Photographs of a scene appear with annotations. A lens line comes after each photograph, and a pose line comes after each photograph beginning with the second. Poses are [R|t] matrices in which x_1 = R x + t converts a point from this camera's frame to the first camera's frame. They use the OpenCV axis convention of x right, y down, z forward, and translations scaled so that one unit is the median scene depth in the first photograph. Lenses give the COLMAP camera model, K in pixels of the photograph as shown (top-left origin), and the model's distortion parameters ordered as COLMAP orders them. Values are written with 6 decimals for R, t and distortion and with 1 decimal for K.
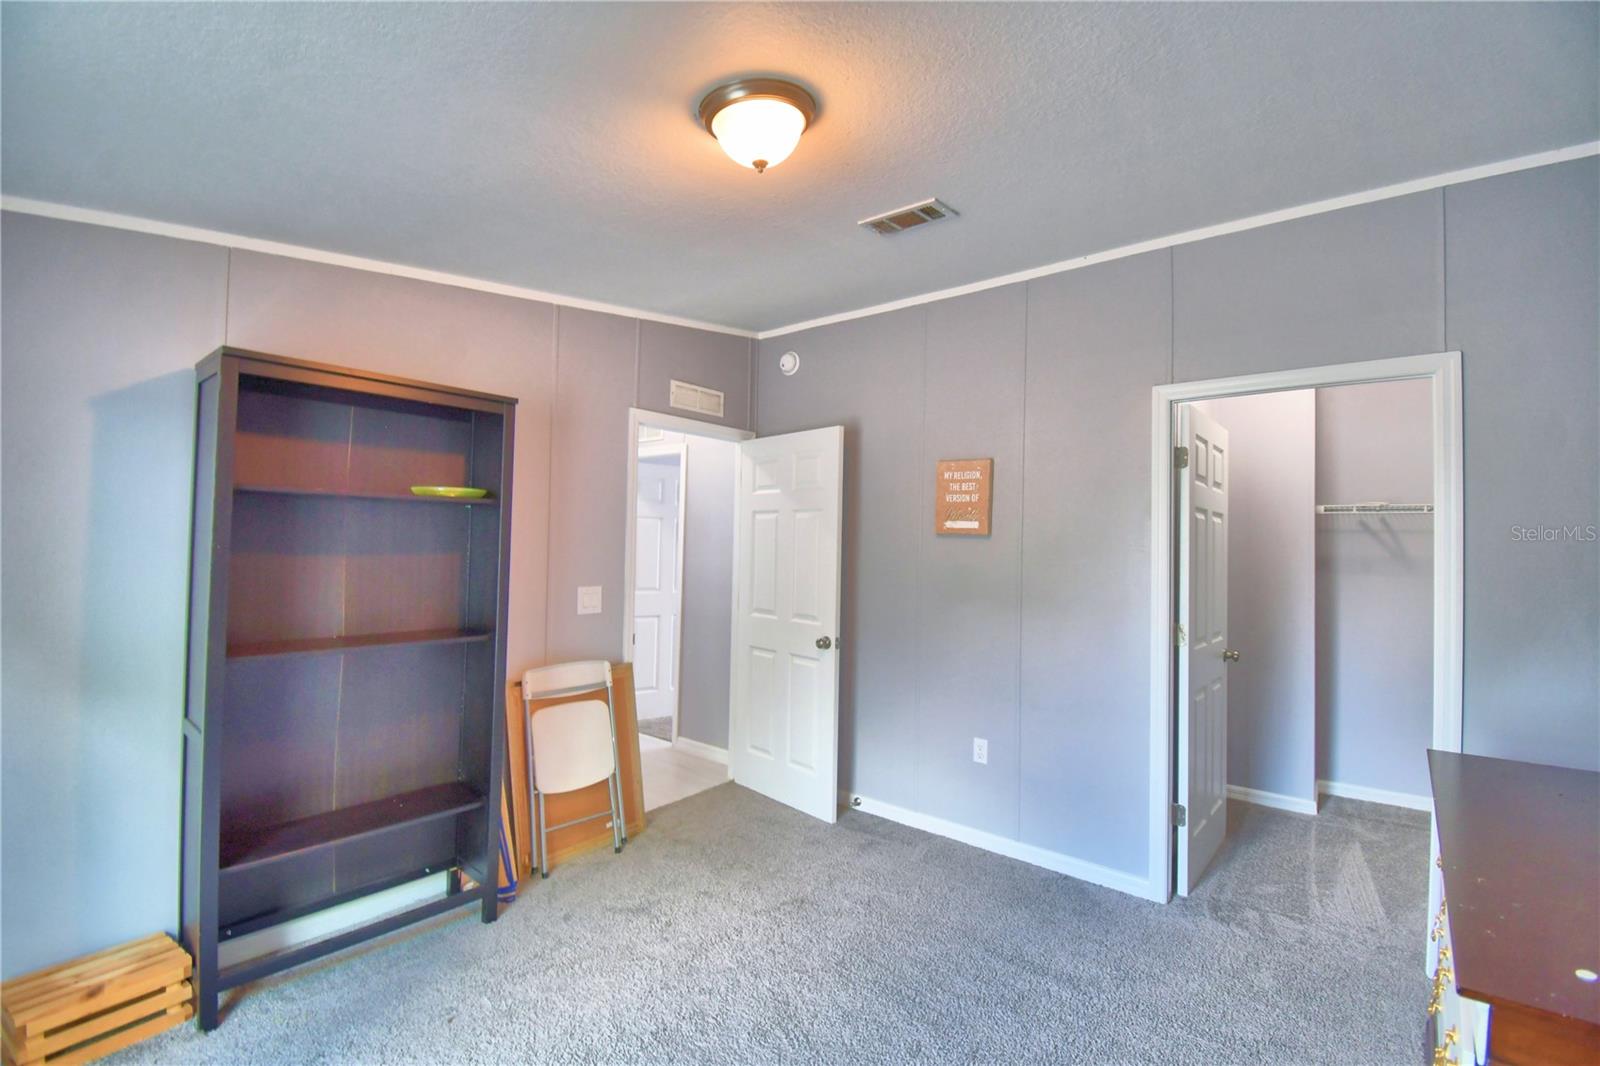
lens RADIAL K [[718.4, 0, 799.0], [0, 718.4, 534.2], [0, 0, 1]] dist [-0.003994, -0.001612]
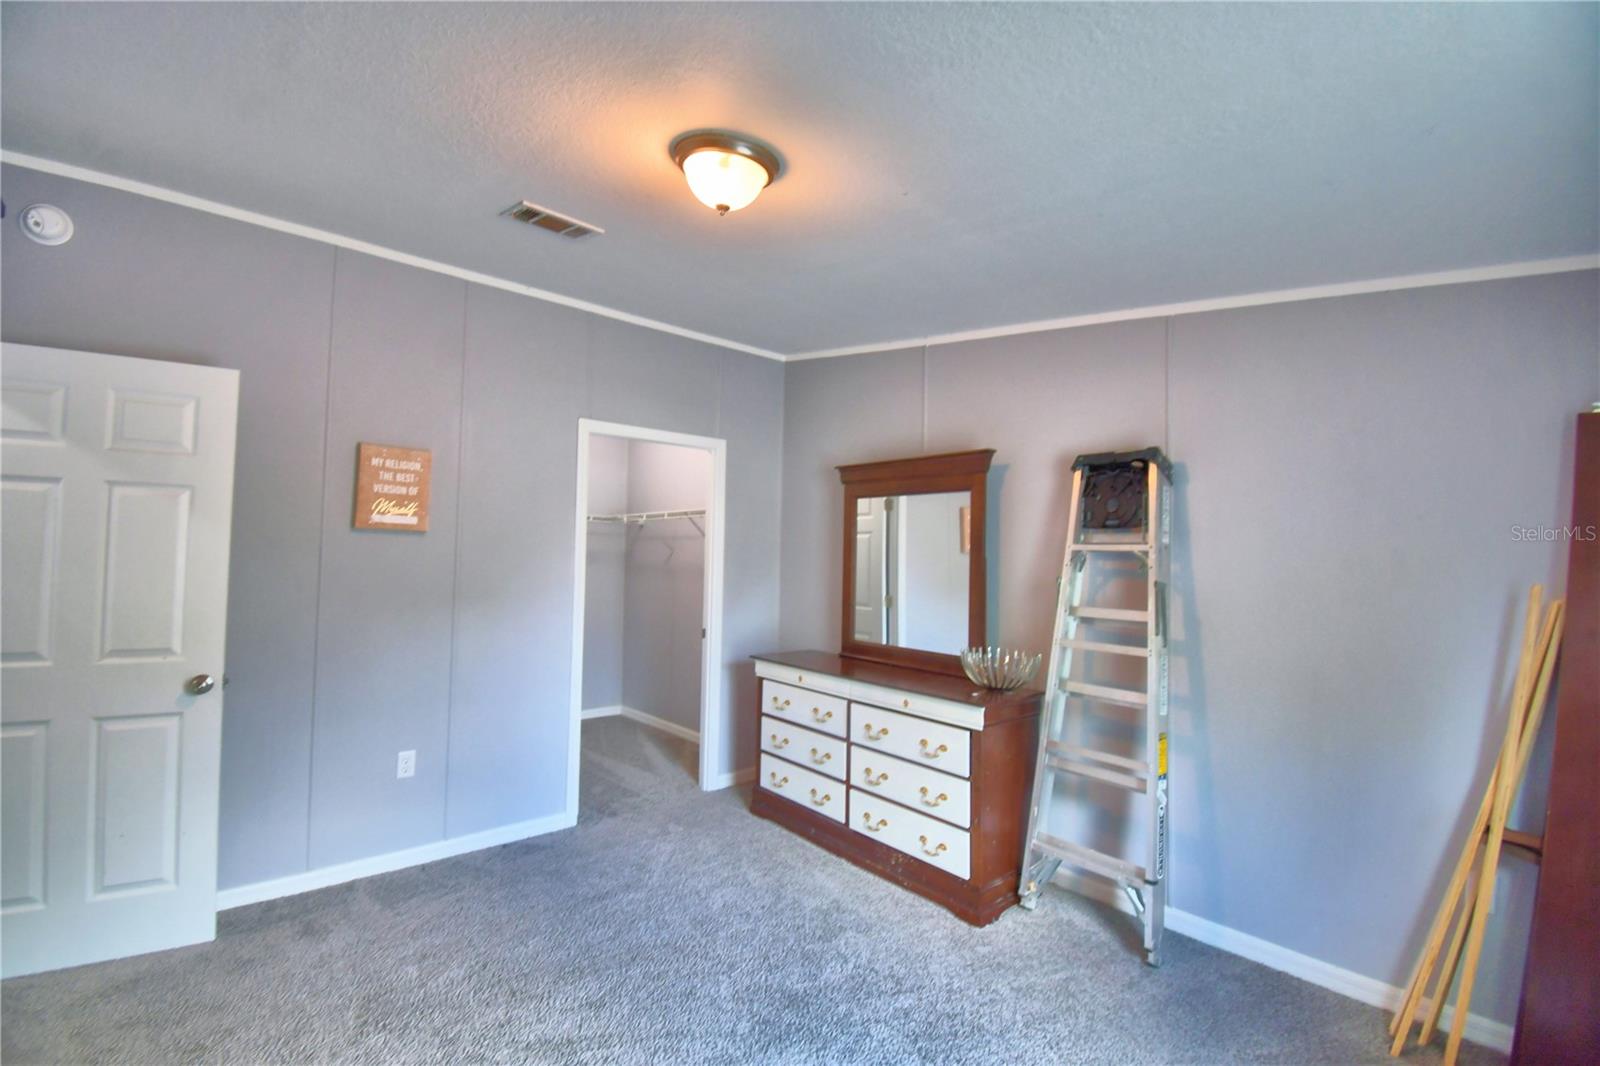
lens RADIAL K [[718.4, 0, 798.2], [0, 718.4, 535.7], [0, 0, 1]] dist [-0.003994, -0.001612]
pose [[0.139992, 0.008589, 0.990115, -0.598807], [-0.033765, 0.999422, -0.003896, -0.006353], [-0.989577, -0.032886, 0.140201, 0.380403]]
